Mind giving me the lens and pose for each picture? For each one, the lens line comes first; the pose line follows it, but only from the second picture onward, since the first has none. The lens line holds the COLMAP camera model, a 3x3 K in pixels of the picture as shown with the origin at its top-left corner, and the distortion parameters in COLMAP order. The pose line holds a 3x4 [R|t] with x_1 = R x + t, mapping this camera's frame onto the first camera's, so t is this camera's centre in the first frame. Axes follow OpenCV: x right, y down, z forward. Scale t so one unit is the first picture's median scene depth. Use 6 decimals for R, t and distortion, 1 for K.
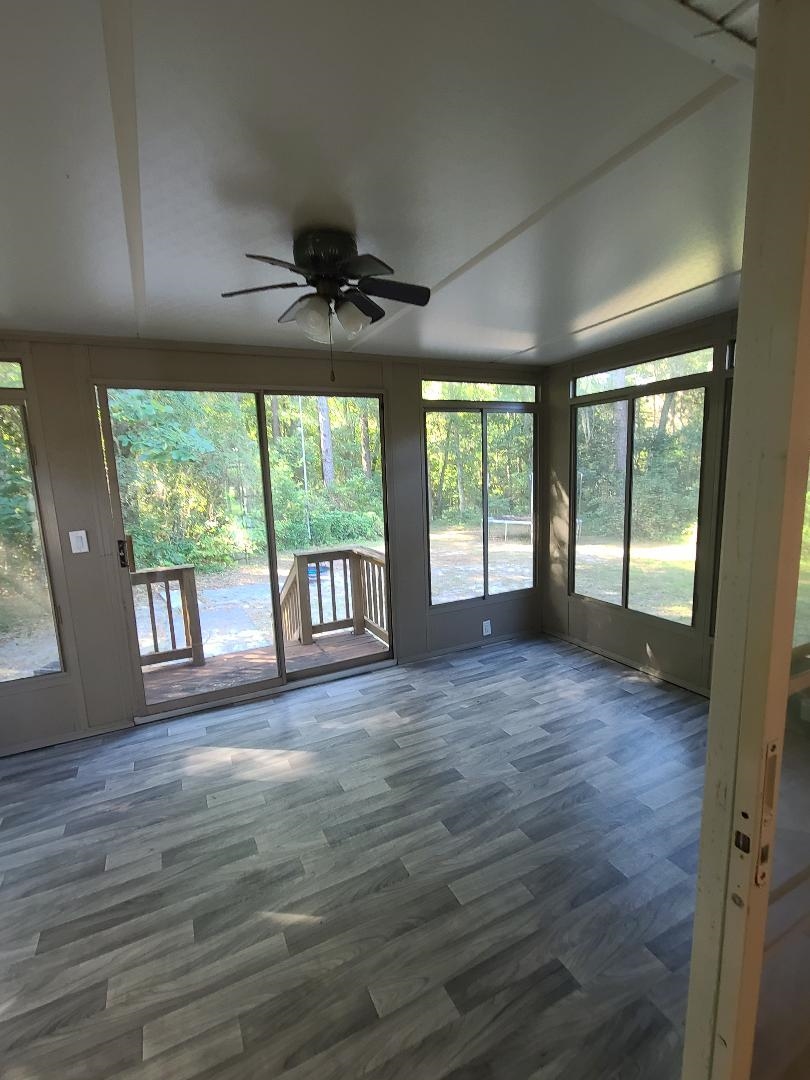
lens RADIAL K [[493.8, 0, 401.4], [0, 493.8, 542.8], [0, 0, 1]] dist [-0.000977, -0.000502]
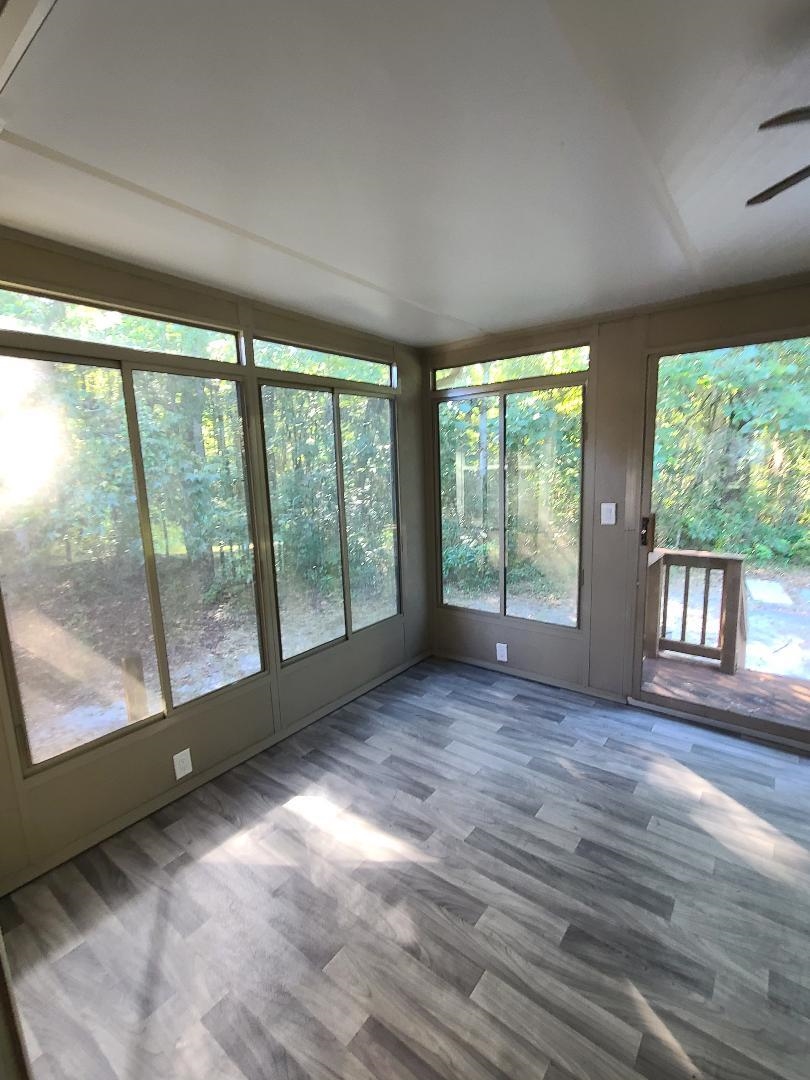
lens RADIAL K [[493.8, 0, 405.1], [0, 493.8, 543.8], [0, 0, 1]] dist [-0.000977, -0.000502]
pose [[0.441125, 0.174545, -0.880308, 0.092156], [-0.123386, 0.983385, 0.133154, -0.027304], [0.888923, 0.049880, 0.455332, 0.156629]]
